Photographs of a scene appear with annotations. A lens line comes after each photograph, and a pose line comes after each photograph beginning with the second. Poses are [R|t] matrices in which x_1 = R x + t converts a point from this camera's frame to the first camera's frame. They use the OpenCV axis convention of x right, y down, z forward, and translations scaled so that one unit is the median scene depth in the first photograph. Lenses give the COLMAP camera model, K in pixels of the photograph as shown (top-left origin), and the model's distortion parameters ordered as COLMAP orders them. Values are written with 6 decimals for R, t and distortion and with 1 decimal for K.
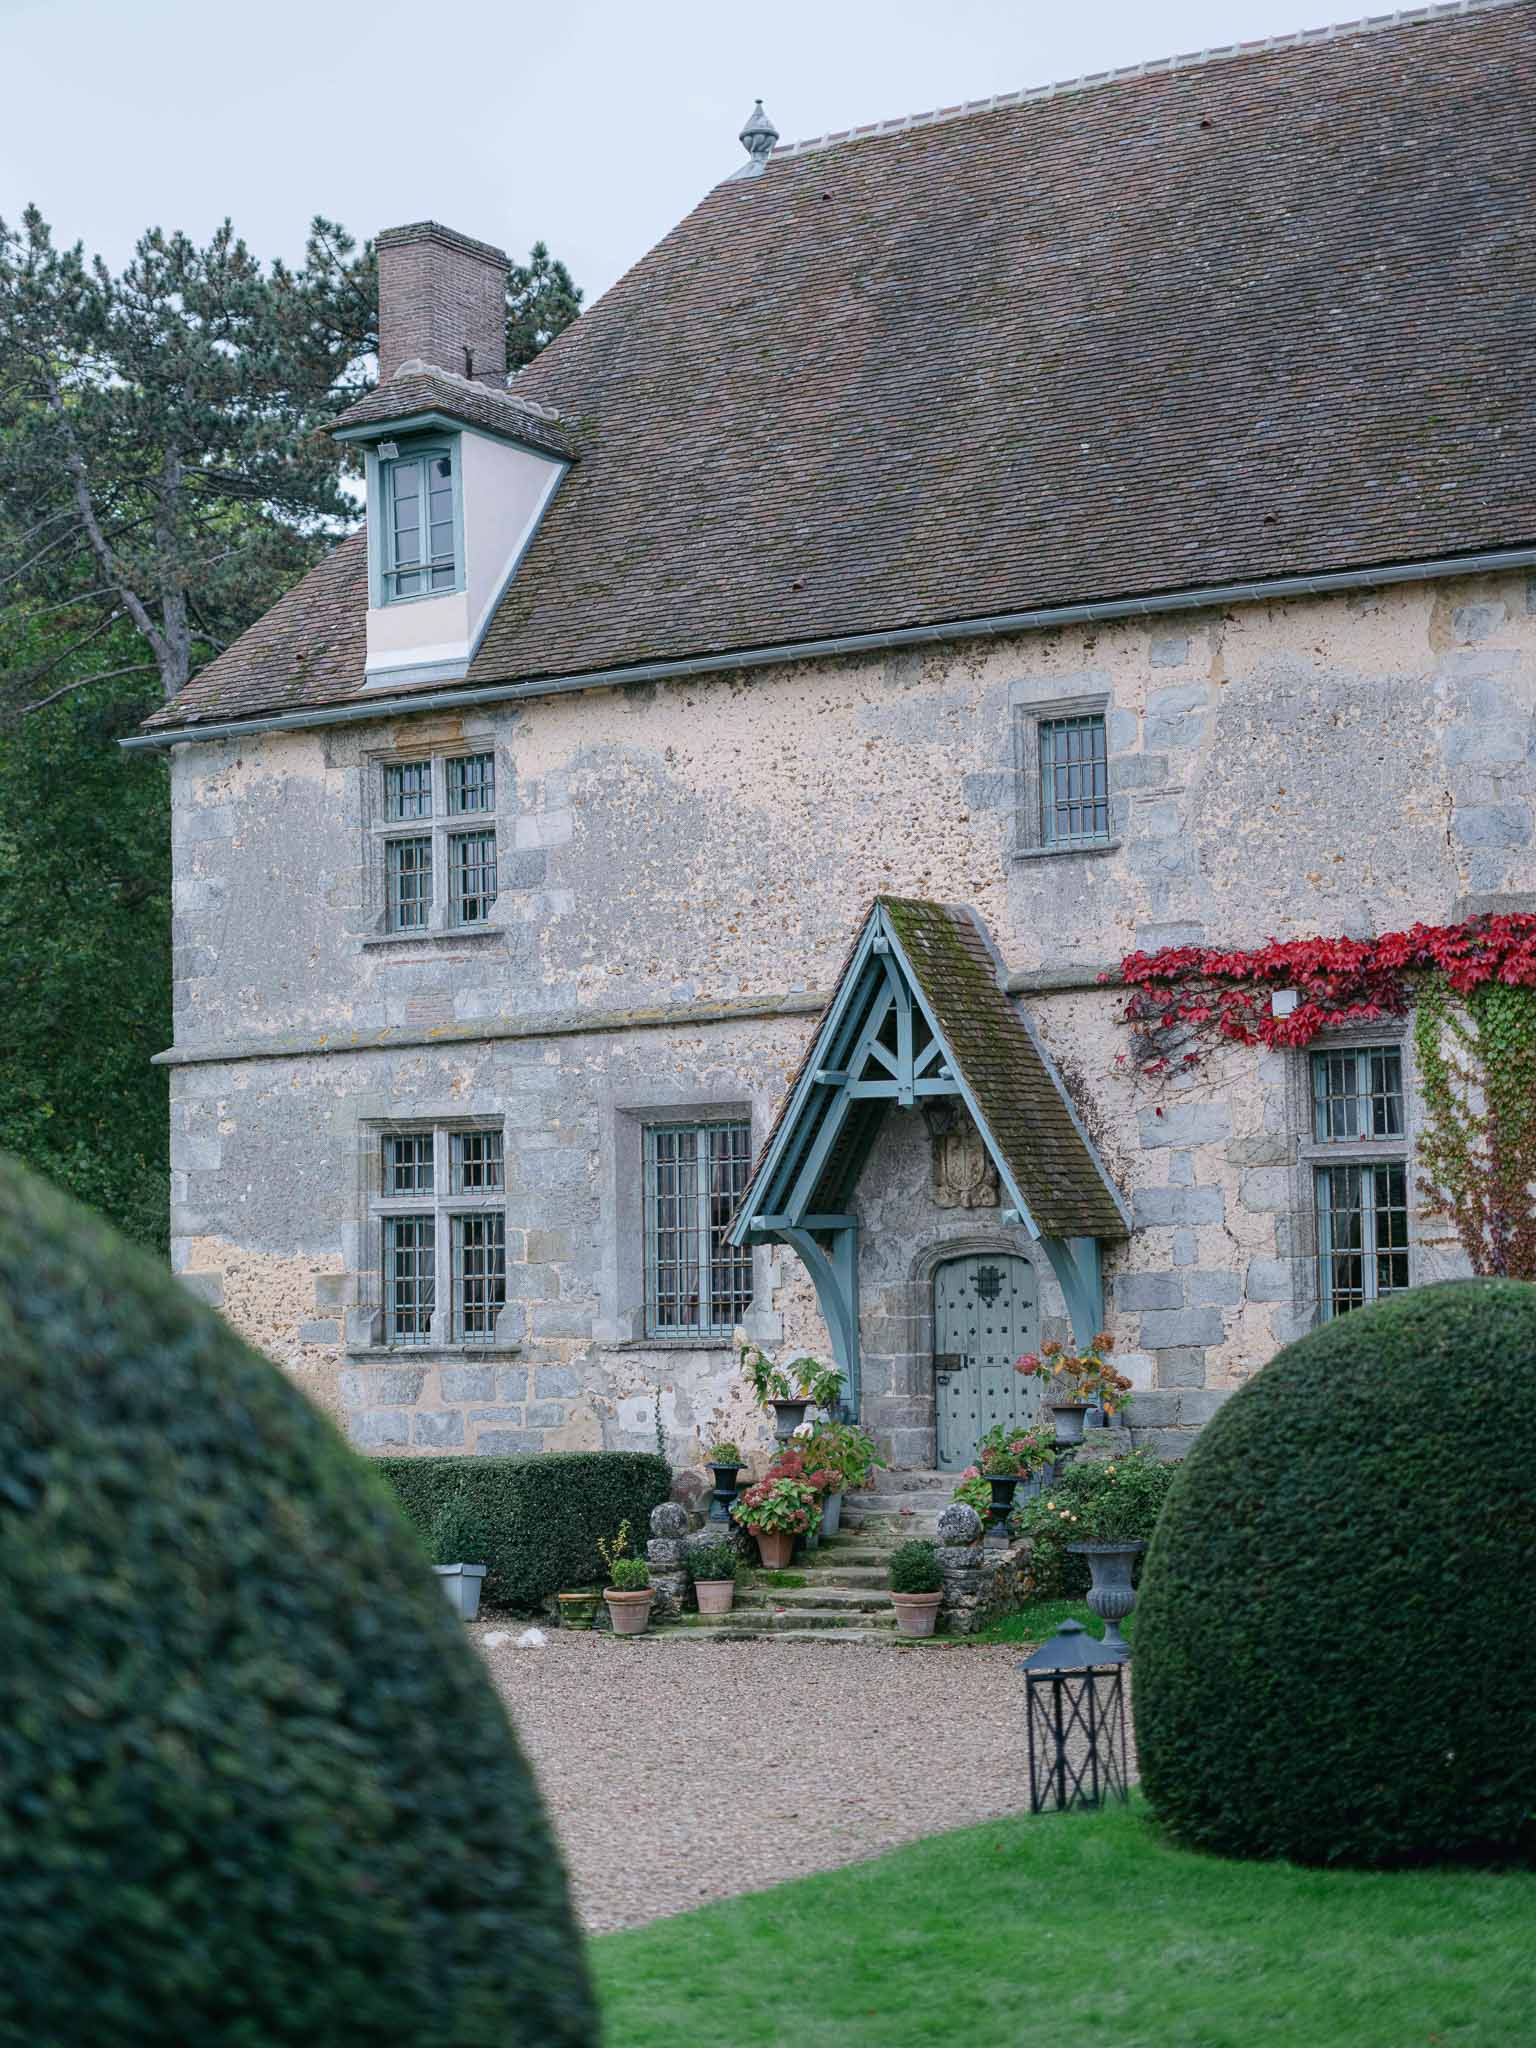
lens RADIAL K [[3753.1, 0, 768.0], [0, 3753.1, 1024.0], [0, 0, 1]] dist [0.037069, -0.183646]
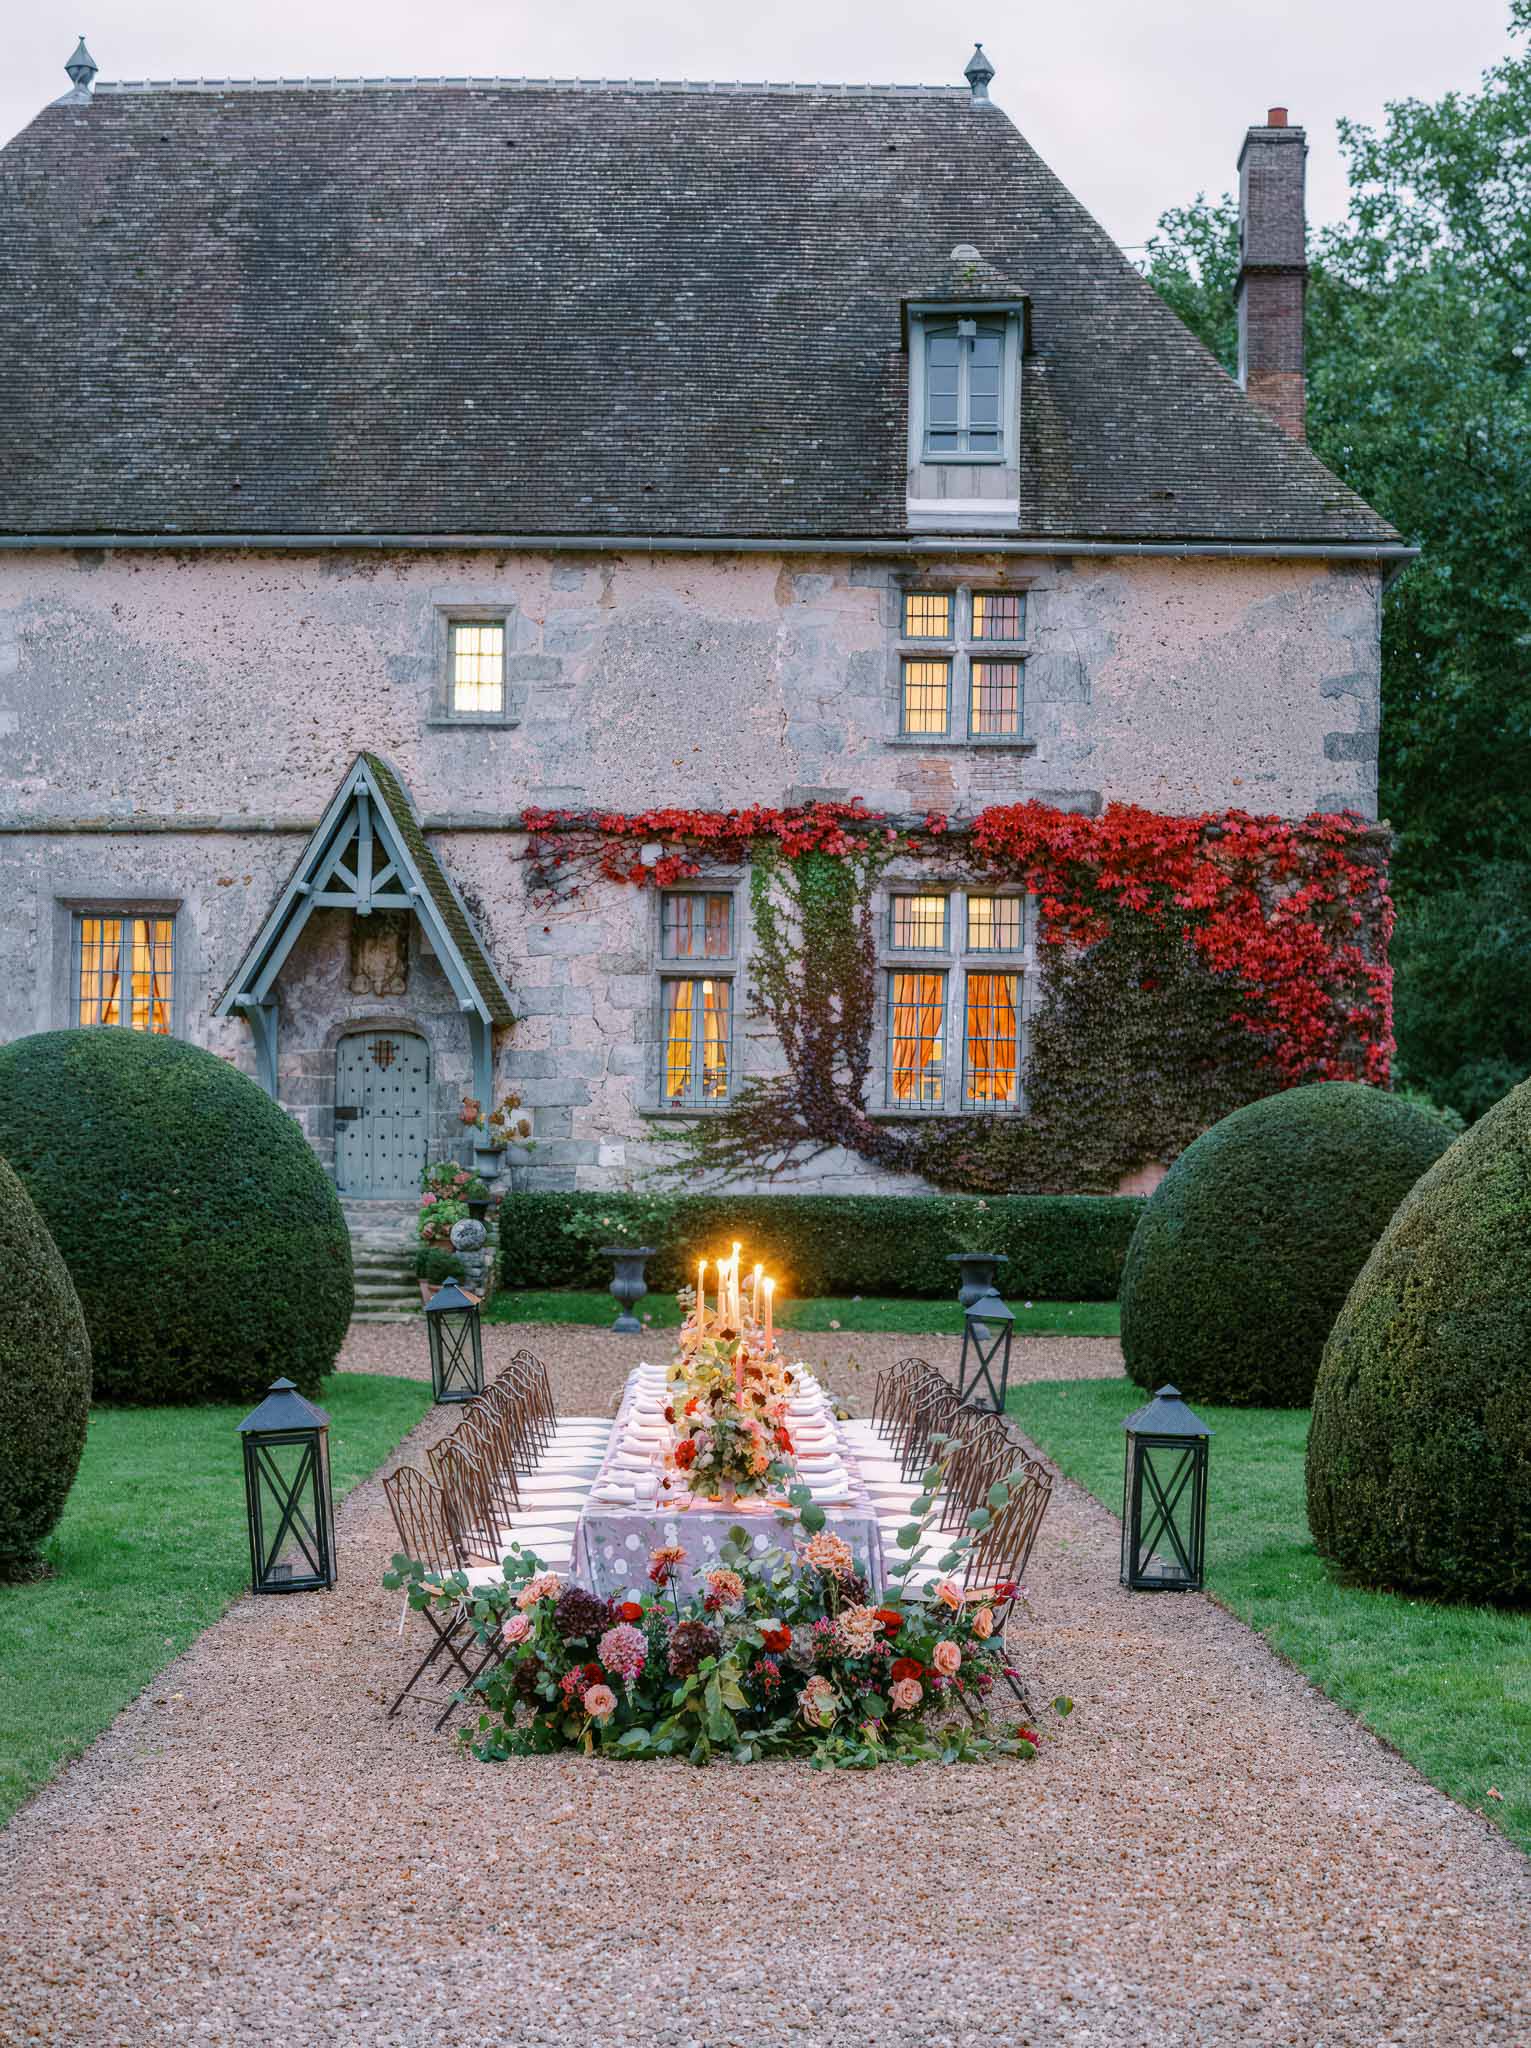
lens RADIAL K [[3801.4, 0, 797.5], [0, 3801.4, 1025.3], [0, 0, 1]] dist [0.035534, -0.300029]
pose [[0.875072, 0.038198, 0.482482, -0.444814], [-0.069837, 0.996414, 0.047777, -0.012495], [-0.478927, -0.075503, 0.874602, -0.206683]]
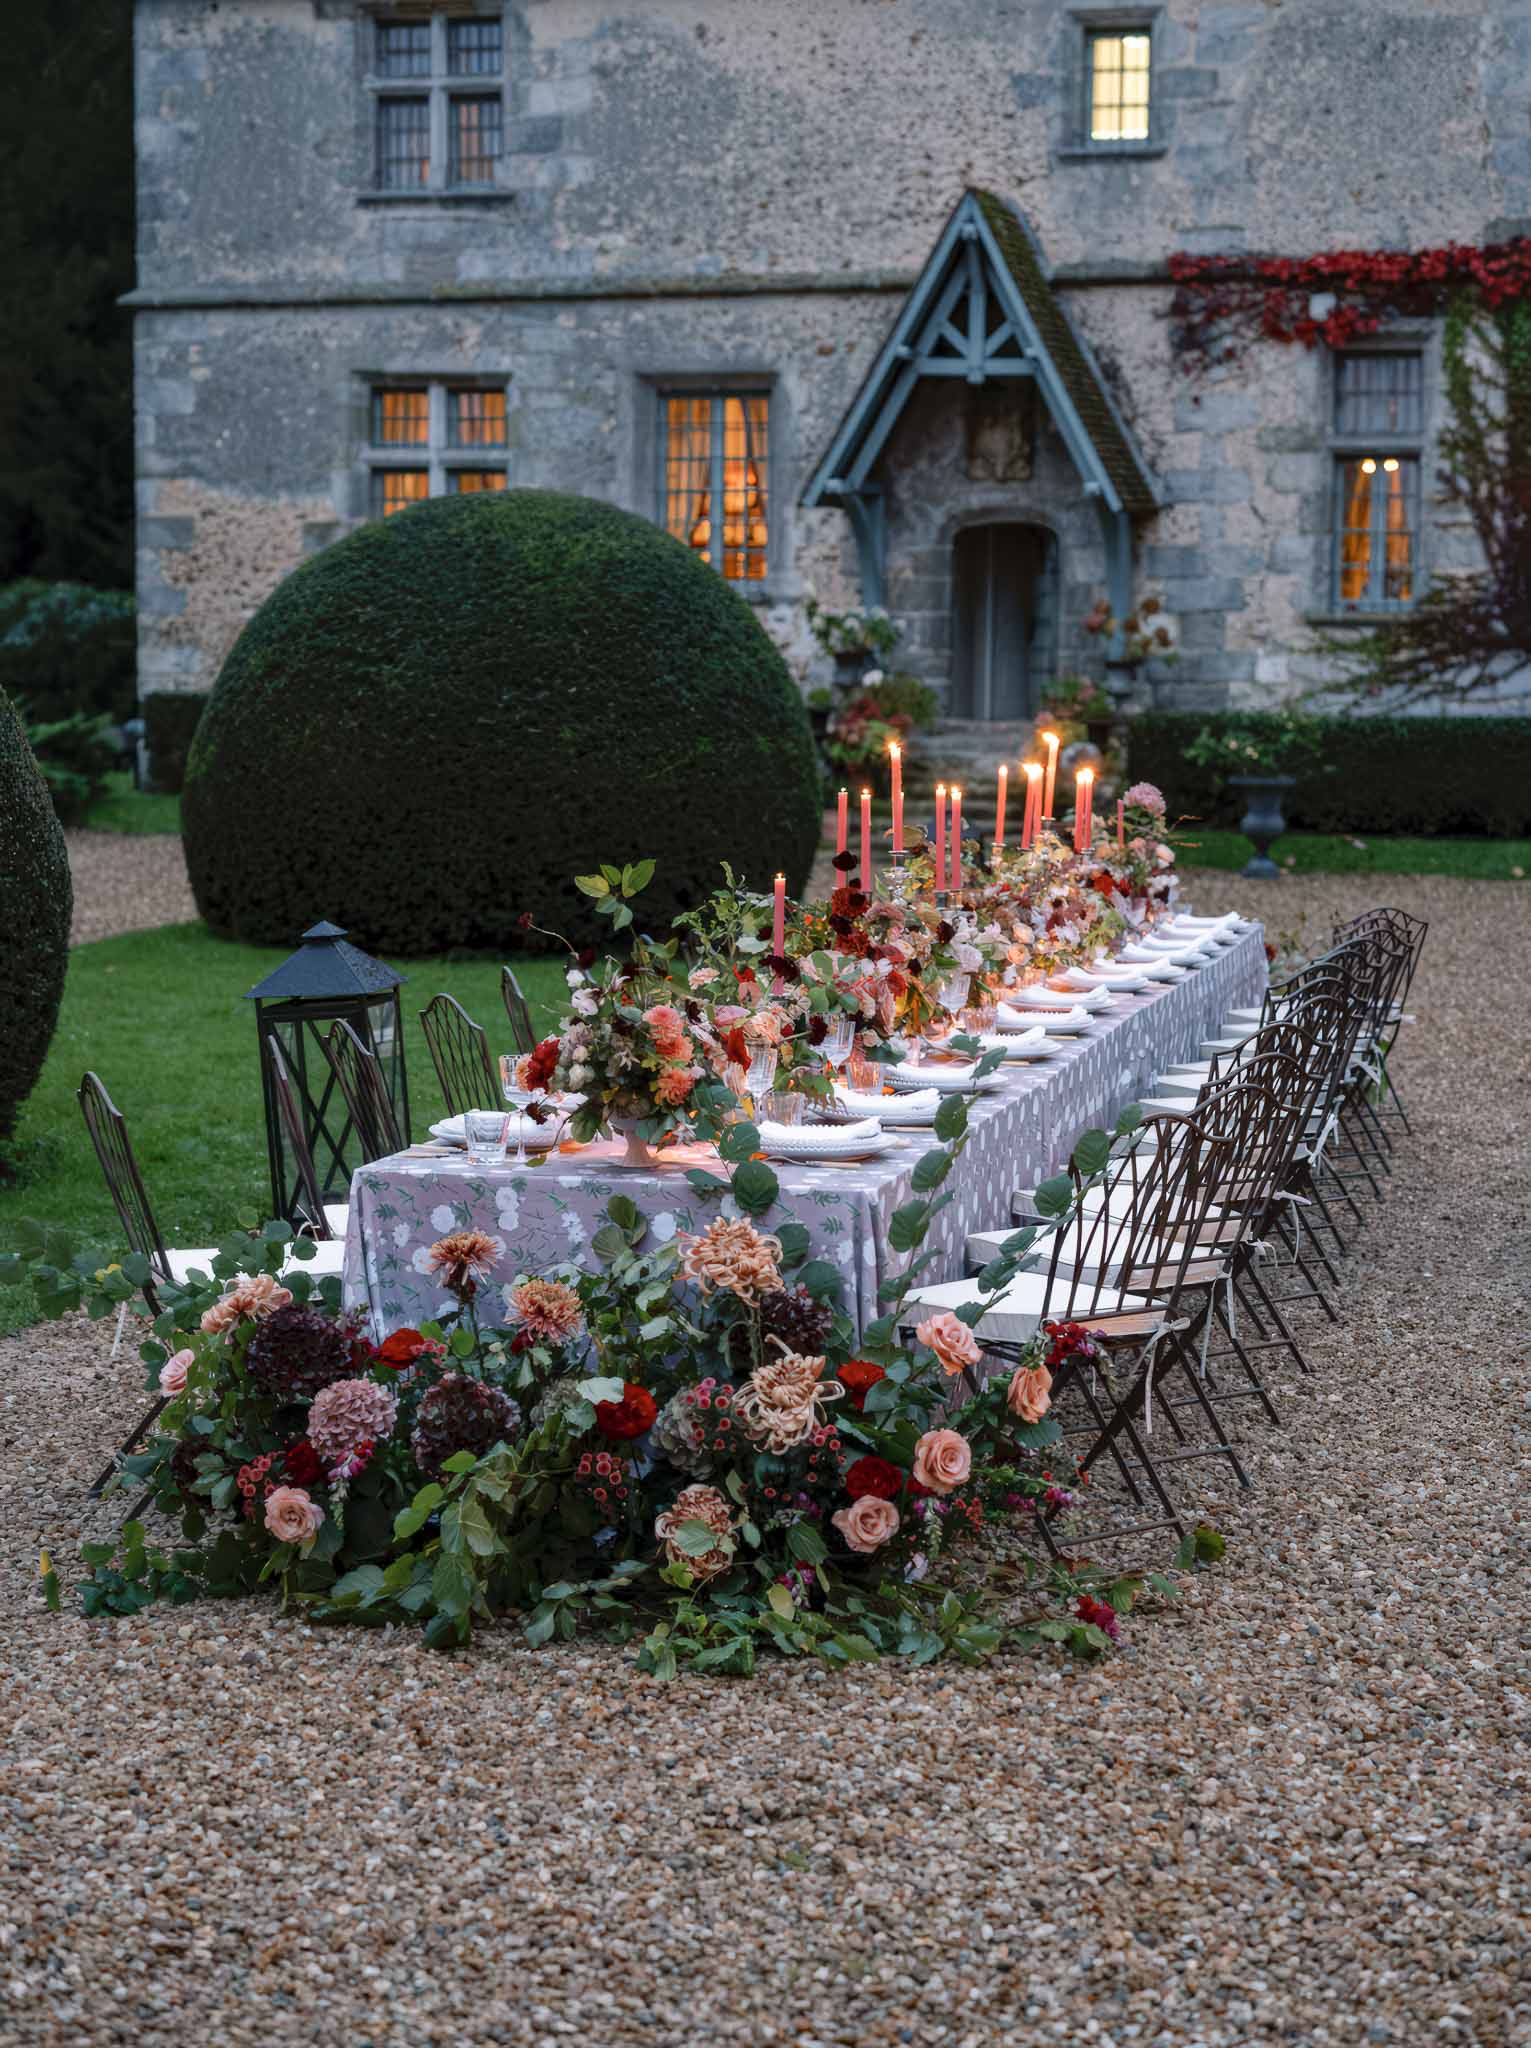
lens RADIAL K [[3801.4, 0, 797.5], [0, 3801.4, 1025.3], [0, 0, 1]] dist [0.035534, -0.300029]
pose [[0.962461, 0.000686, 0.271420, -0.302382], [-0.050943, 0.982681, 0.178163, 0.010375], [-0.266597, -0.185302, 0.945827, -0.064592]]
